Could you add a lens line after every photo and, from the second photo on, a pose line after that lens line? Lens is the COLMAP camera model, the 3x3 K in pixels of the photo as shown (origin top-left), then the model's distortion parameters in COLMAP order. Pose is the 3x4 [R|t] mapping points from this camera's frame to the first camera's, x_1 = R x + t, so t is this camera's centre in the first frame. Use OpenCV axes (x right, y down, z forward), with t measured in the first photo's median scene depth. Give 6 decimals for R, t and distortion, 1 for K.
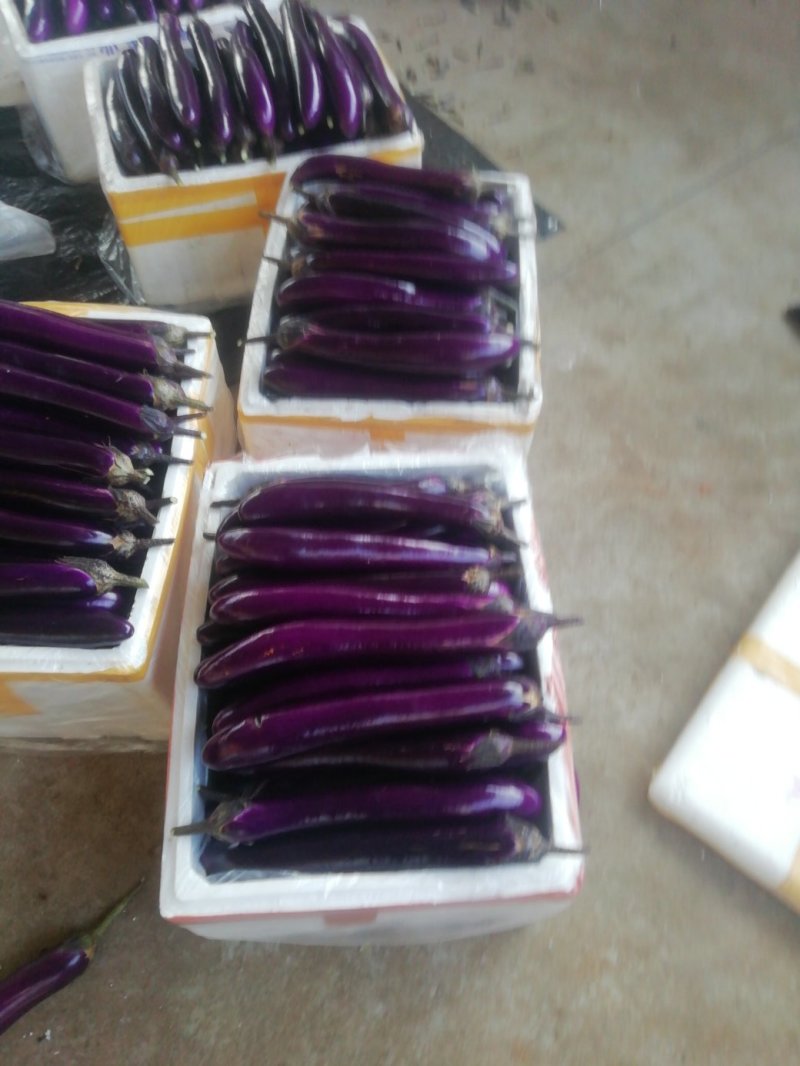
lens RADIAL K [[715.7, 0, 400.4], [0, 715.7, 579.4], [0, 0, 1]] dist [0.007235, -0.018991]
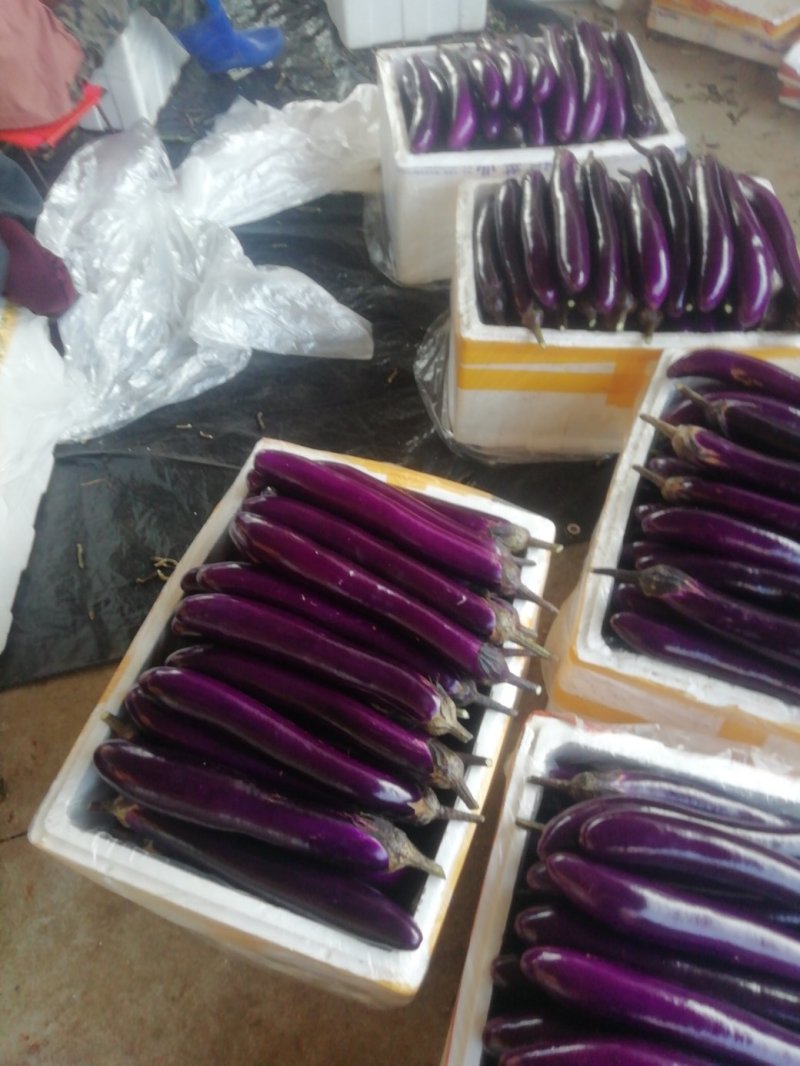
lens RADIAL K [[715.7, 0, 400.4], [0, 715.7, 579.4], [0, 0, 1]] dist [0.007235, -0.018991]
pose [[0.945471, 0.259214, -0.197211, -0.219118], [-0.268845, 0.962903, -0.023259, -0.194906], [0.183866, 0.075010, 0.980085, 0.100875]]
